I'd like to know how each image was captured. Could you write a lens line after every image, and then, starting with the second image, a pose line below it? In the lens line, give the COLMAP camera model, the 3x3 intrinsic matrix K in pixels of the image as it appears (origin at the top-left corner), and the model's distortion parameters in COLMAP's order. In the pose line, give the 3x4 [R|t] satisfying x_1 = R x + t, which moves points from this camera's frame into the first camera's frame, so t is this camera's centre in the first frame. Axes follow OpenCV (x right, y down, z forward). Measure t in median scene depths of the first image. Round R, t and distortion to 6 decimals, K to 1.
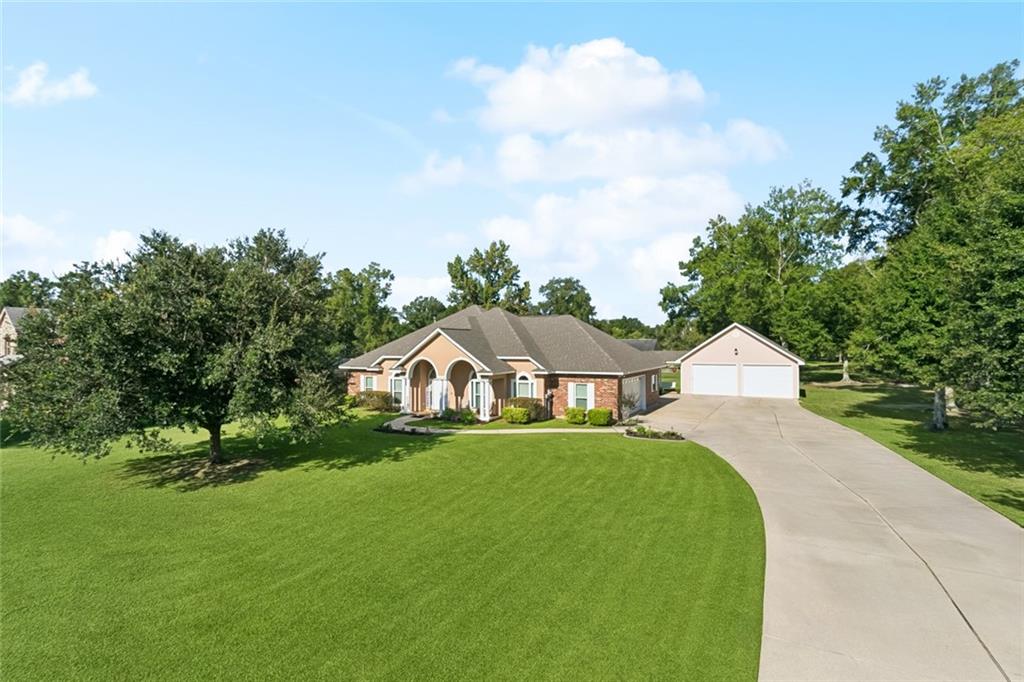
lens RADIAL K [[489.4, 0, 507.0], [0, 489.4, 341.3], [0, 0, 1]] dist [-0.001405, 0.003035]
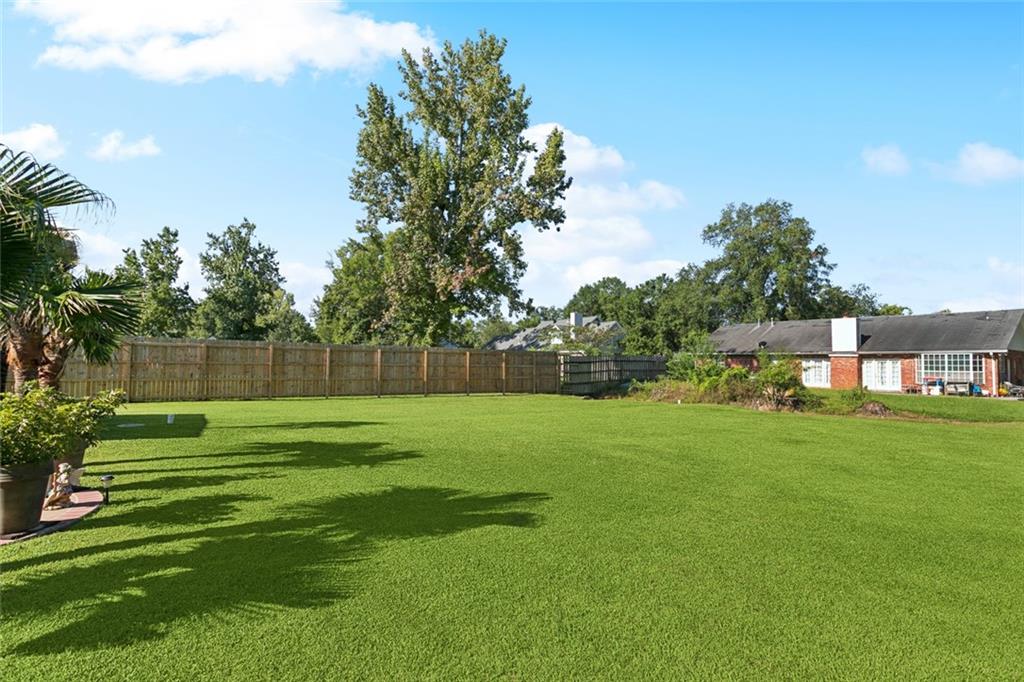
lens RADIAL K [[489.4, 0, 499.6], [0, 489.4, 347.9], [0, 0, 1]] dist [-0.001405, 0.003035]
pose [[0.889911, 0.003608, -0.456120, 0.174320], [-0.013572, 0.999735, -0.018572, 0.046992], [0.455932, 0.022718, 0.889725, 0.679009]]
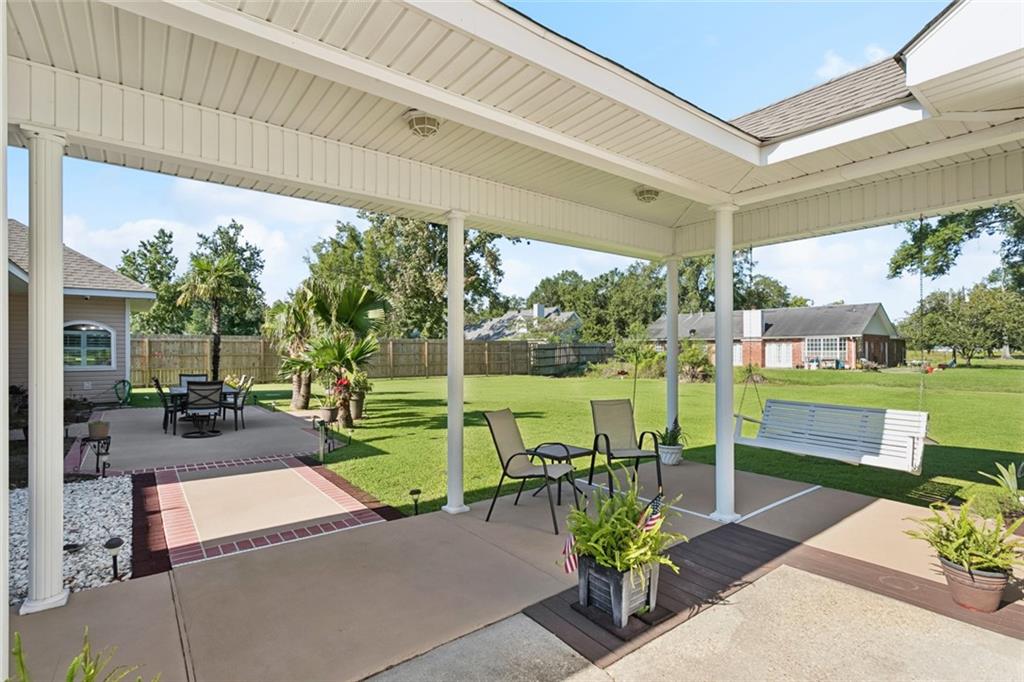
lens RADIAL K [[489.4, 0, 504.5], [0, 489.4, 346.7], [0, 0, 1]] dist [-0.001405, 0.003035]
pose [[0.928372, 0.000346, -0.371653, 0.197605], [0.001707, 0.999985, 0.005194, 0.045258], [0.371649, -0.005457, 0.928357, 0.581055]]
